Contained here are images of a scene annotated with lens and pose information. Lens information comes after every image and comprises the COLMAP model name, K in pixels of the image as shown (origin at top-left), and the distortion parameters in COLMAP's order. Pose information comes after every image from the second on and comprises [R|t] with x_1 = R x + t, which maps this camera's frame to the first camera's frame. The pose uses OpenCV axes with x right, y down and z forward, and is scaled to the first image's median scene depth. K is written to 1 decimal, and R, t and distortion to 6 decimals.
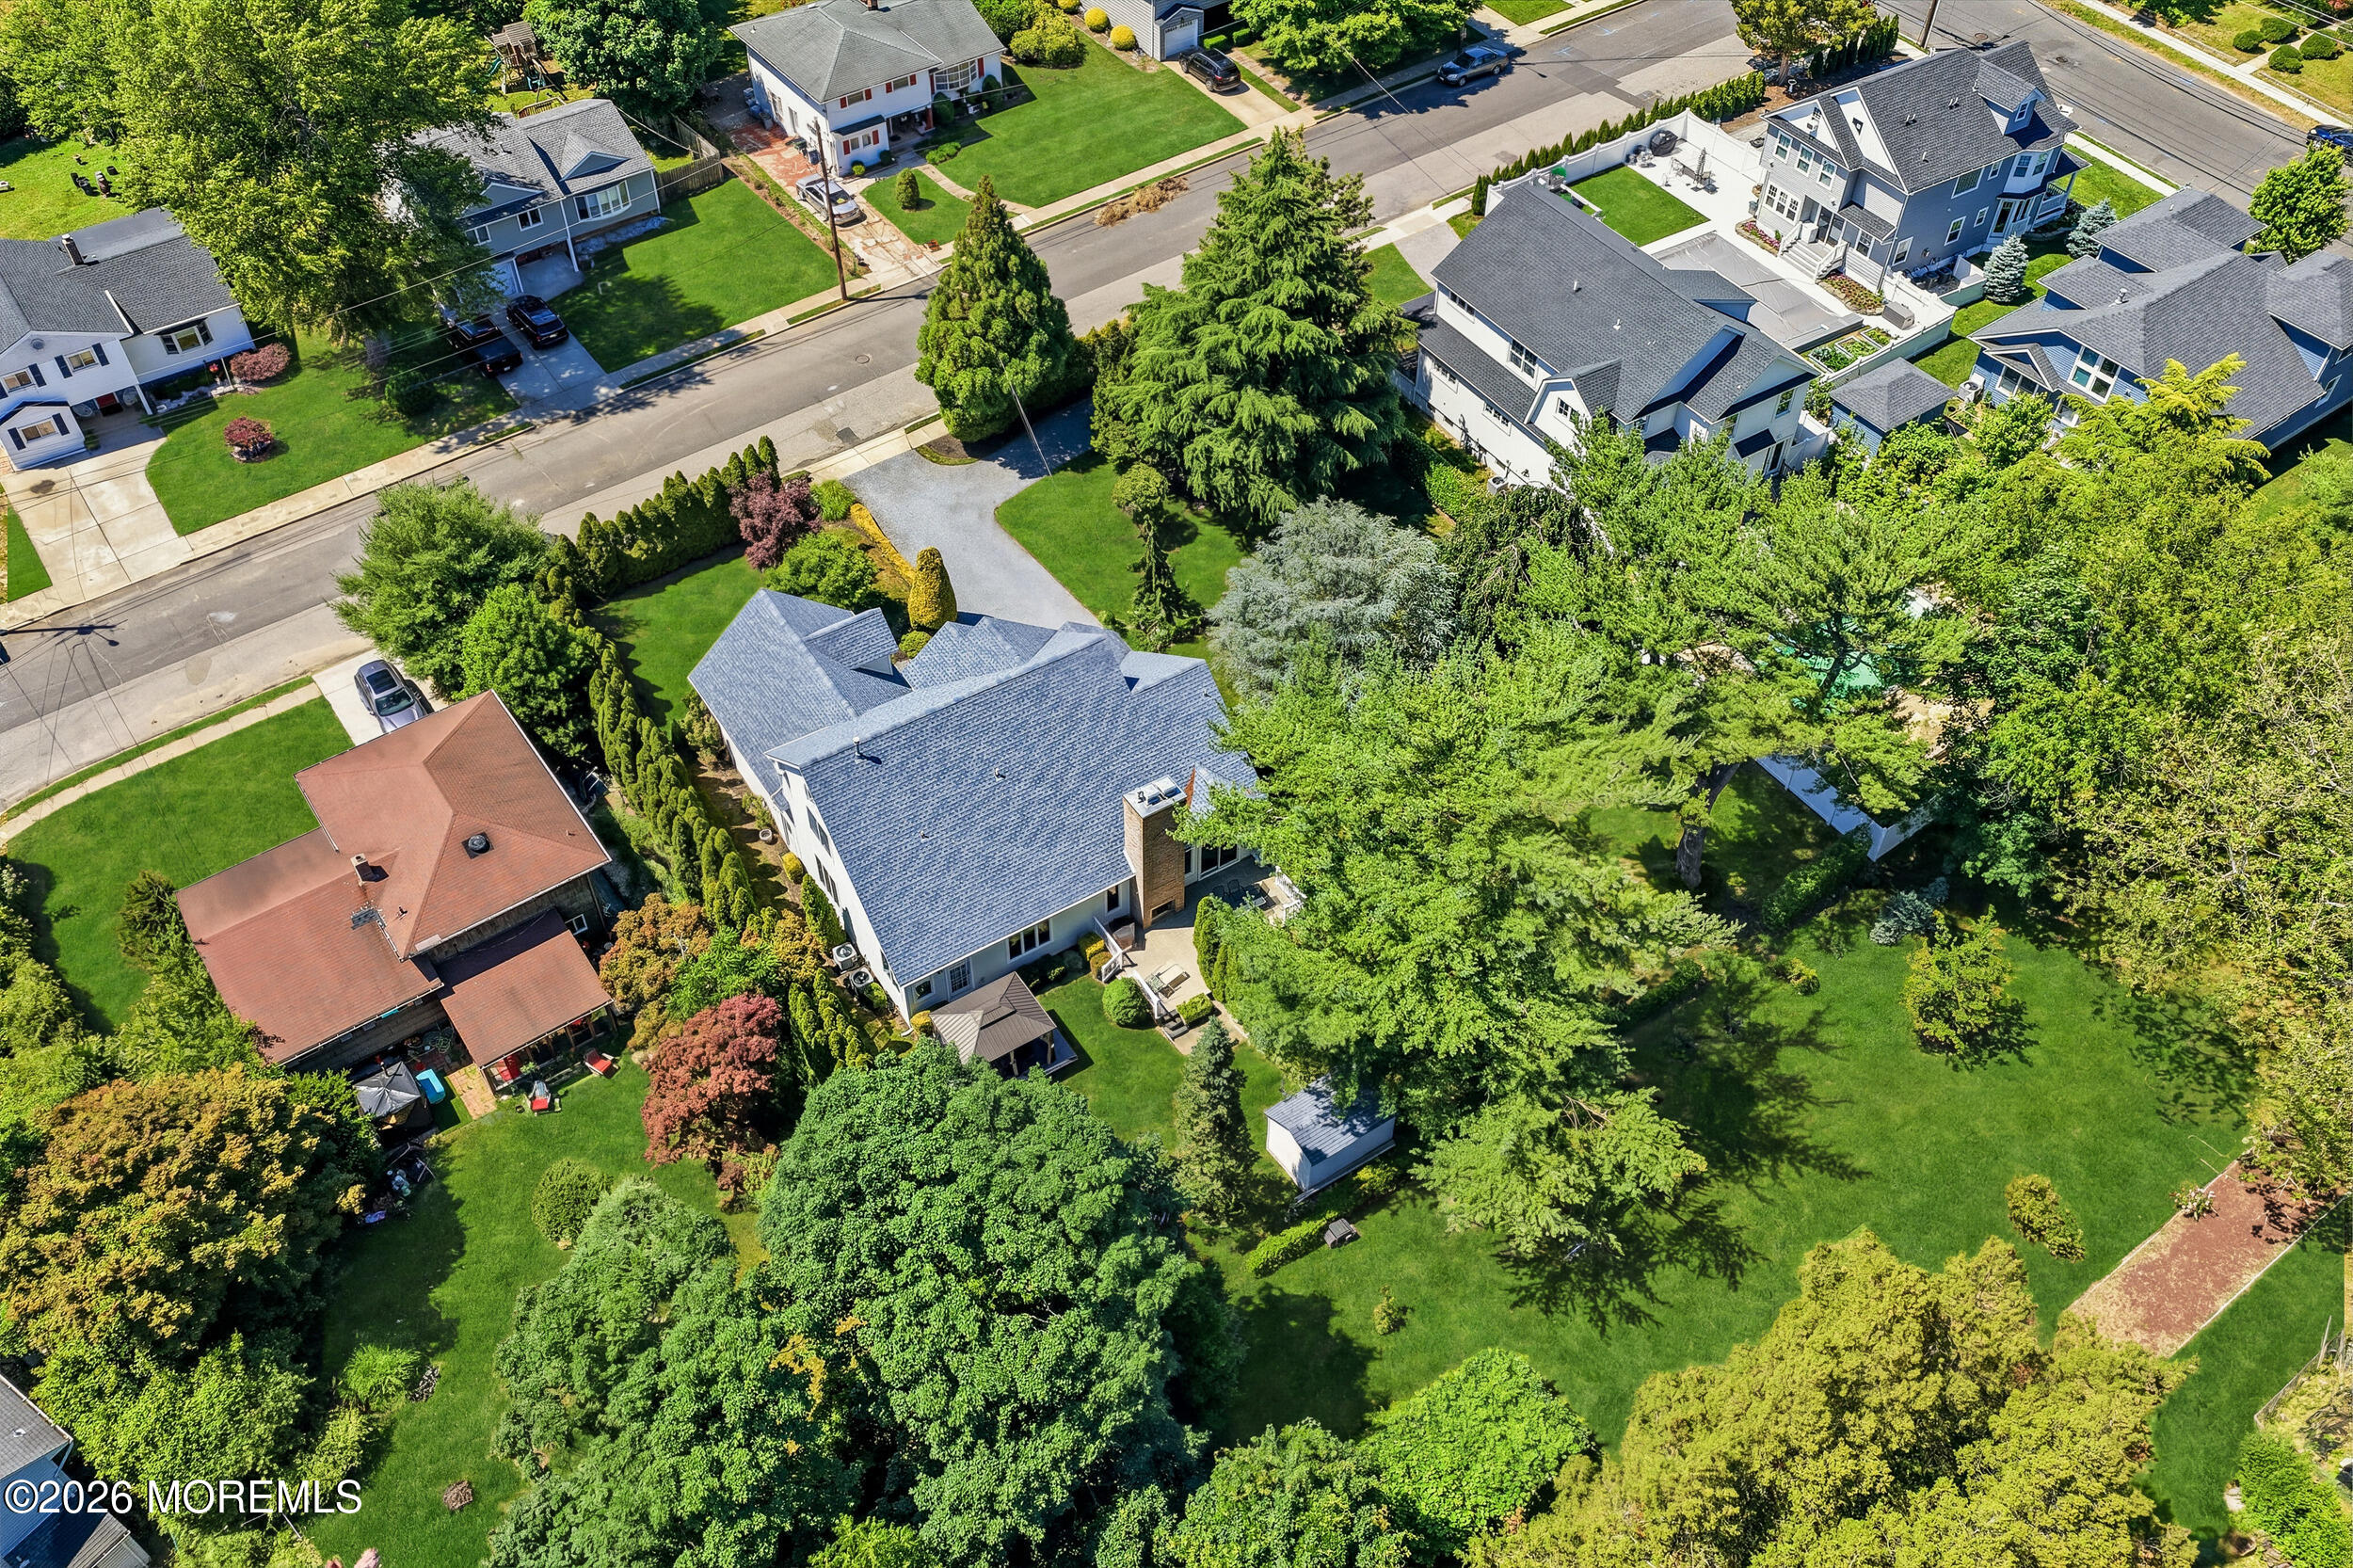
lens RADIAL K [[1957.2, 0, 1176.5], [0, 1957.2, 784.0], [0, 0, 1]] dist [-0.013083, 0.041050]
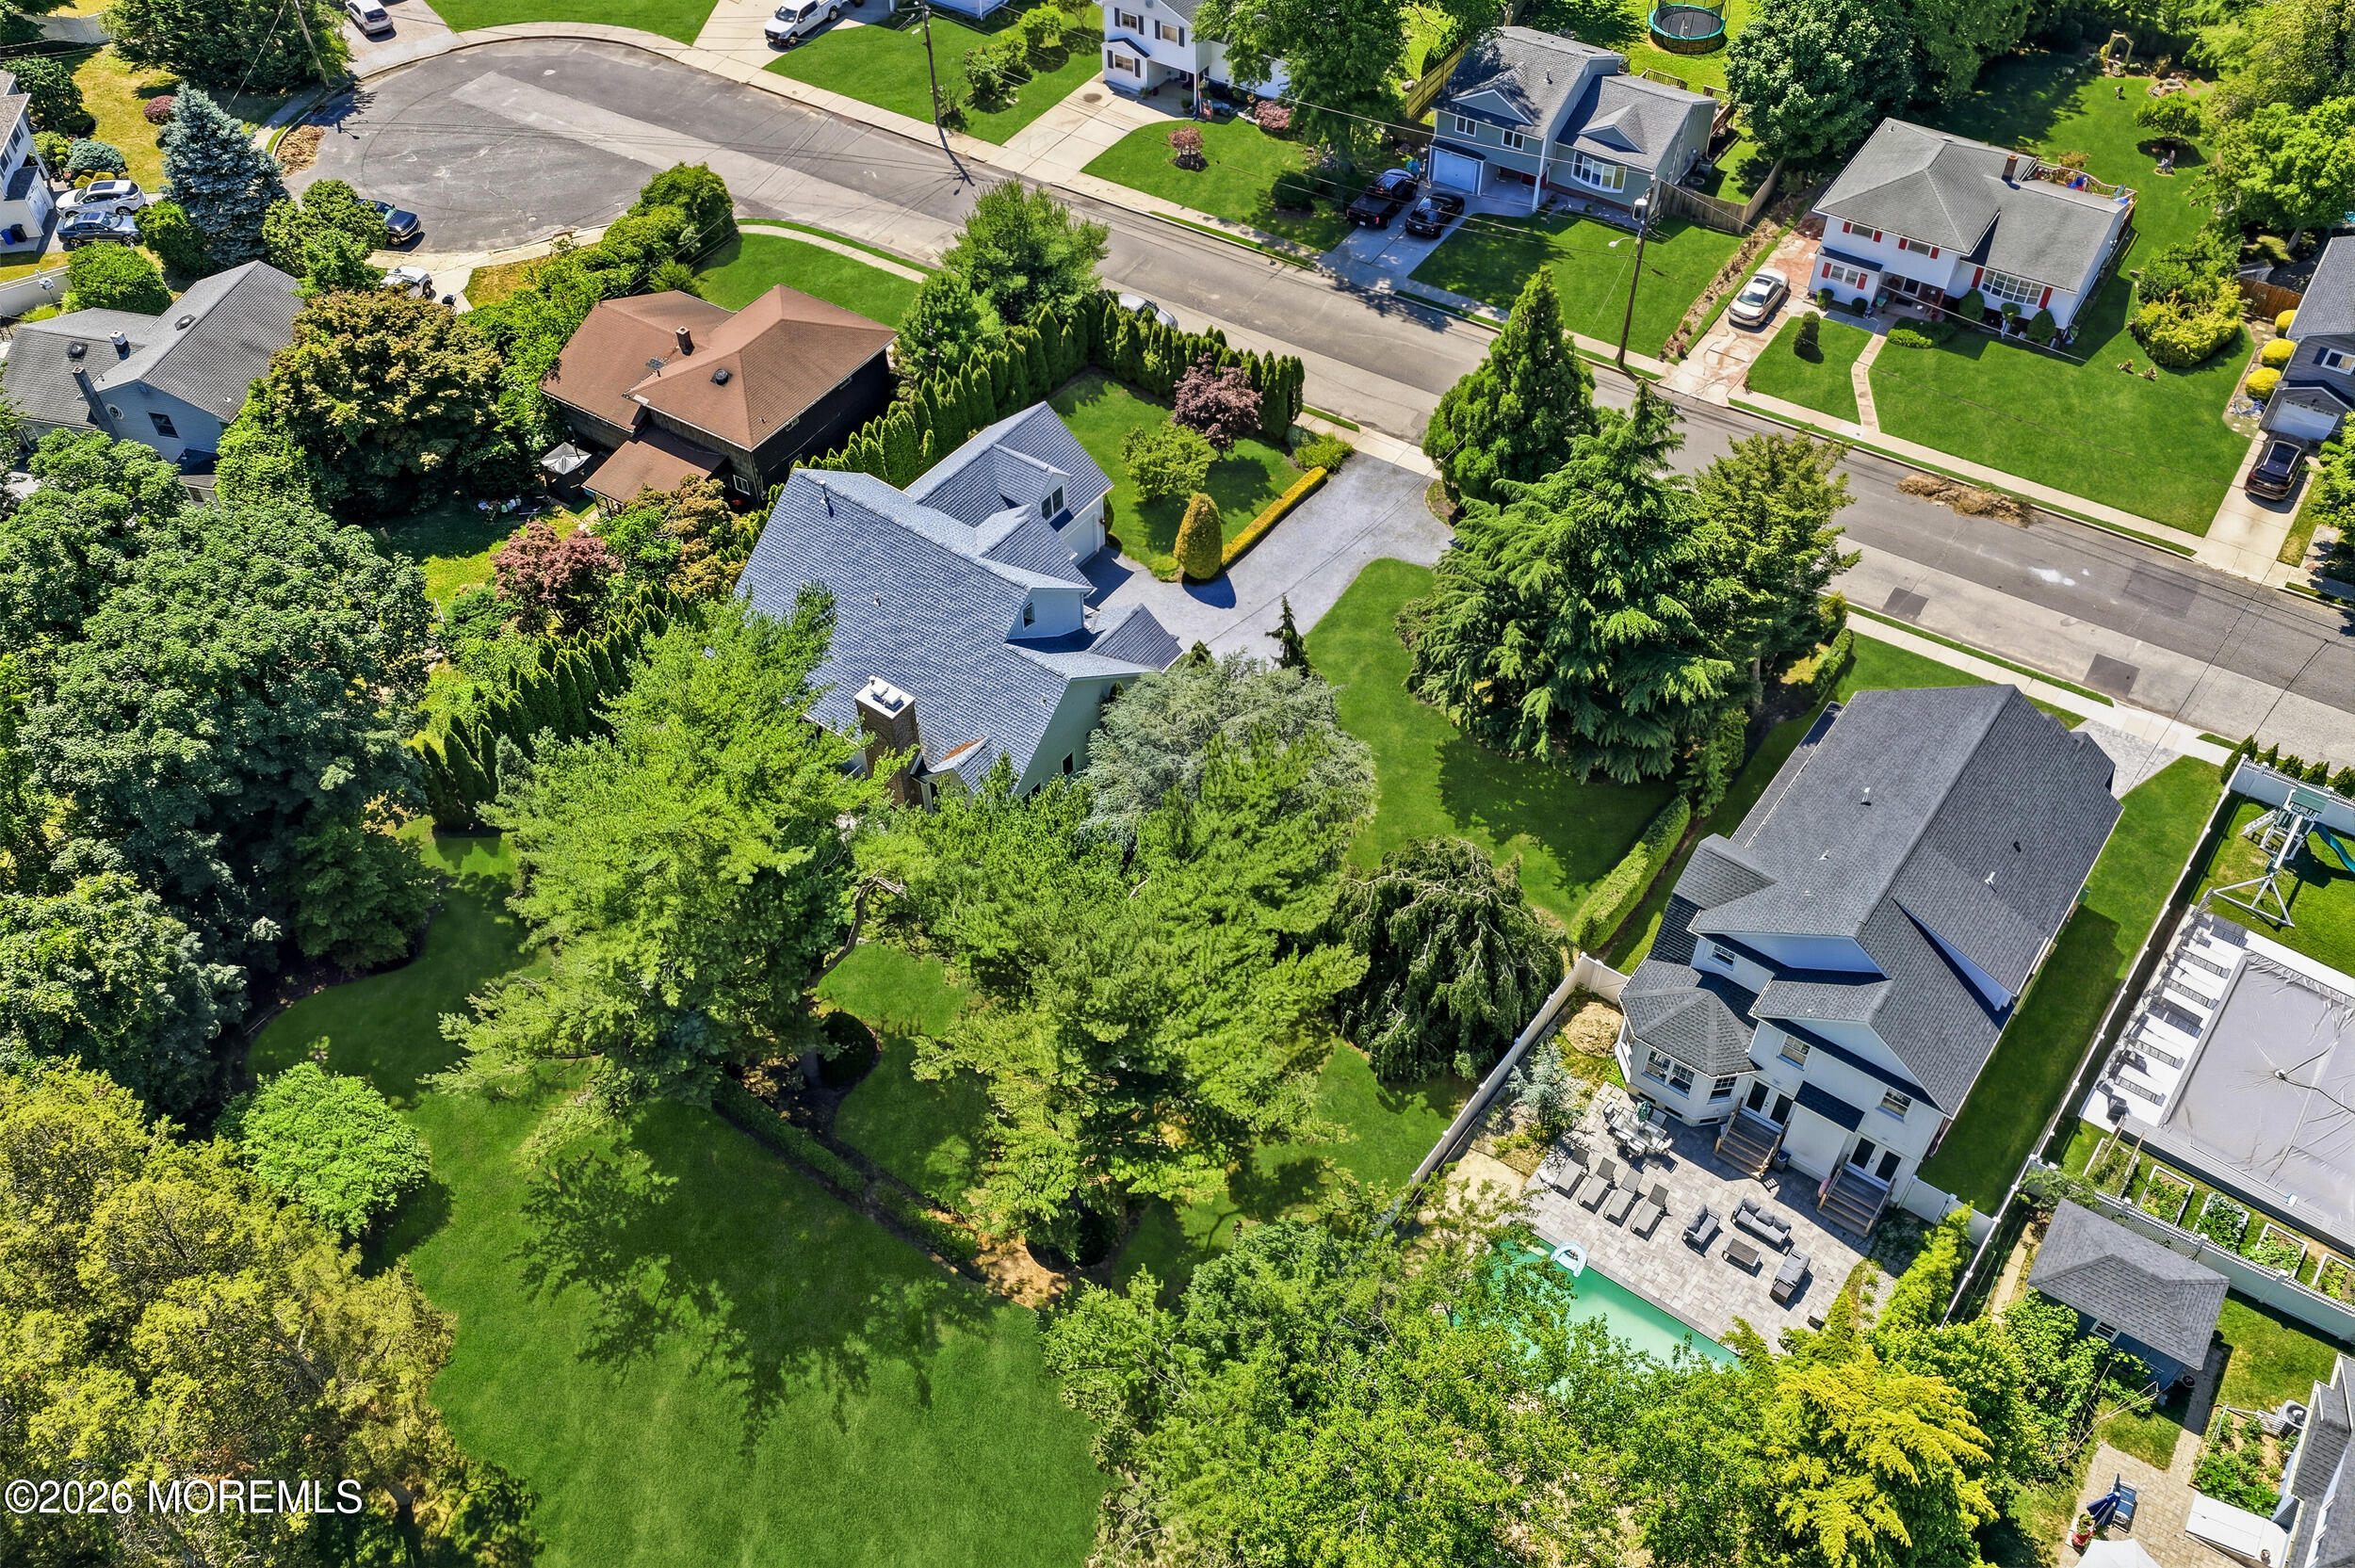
lens RADIAL K [[1958.6, 0, 1177.5], [0, 1958.6, 784.0], [0, 0, 1]] dist [-0.013083, 0.041050]
pose [[0.354959, 0.681733, -0.639723, 0.539900], [-0.674809, 0.660419, 0.329361, -0.299648], [0.647021, 0.314781, 0.694461, 0.274934]]
